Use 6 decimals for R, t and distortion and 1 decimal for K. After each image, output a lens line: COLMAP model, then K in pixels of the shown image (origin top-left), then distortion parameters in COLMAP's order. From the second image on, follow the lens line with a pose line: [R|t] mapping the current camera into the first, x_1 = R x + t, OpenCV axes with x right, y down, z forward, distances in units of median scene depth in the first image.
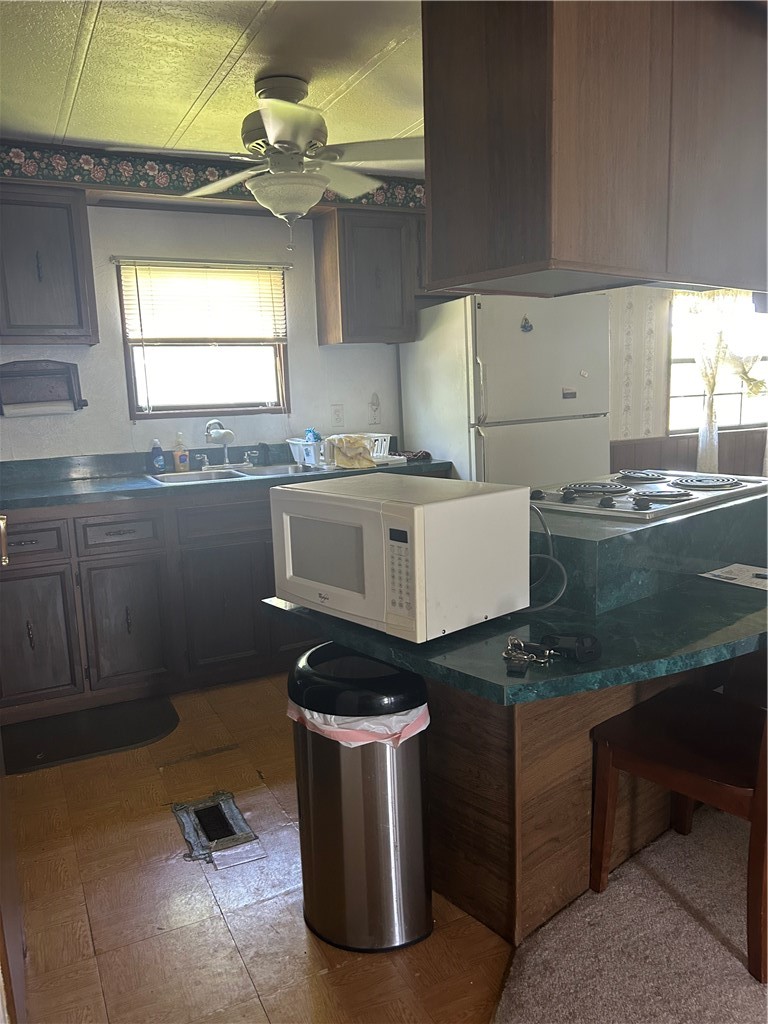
lens RADIAL K [[786.0, 0, 378.8], [0, 786.0, 511.4], [0, 0, 1]] dist [0.029909, -0.035499]
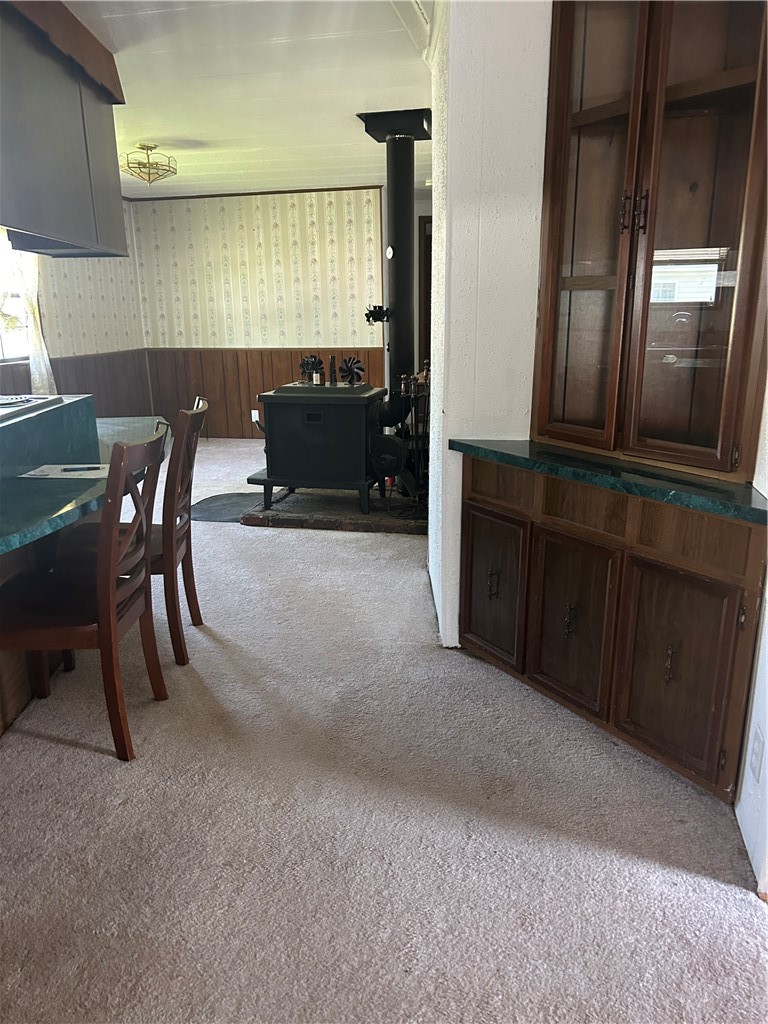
lens RADIAL K [[786.0, 0, 378.8], [0, 786.0, 511.4], [0, 0, 1]] dist [0.029909, -0.035499]
pose [[0.635461, -0.187955, 0.748907, -0.143034], [0.134093, 0.982046, 0.132685, 0.047511], [-0.760400, 0.016107, 0.649256, -0.169649]]
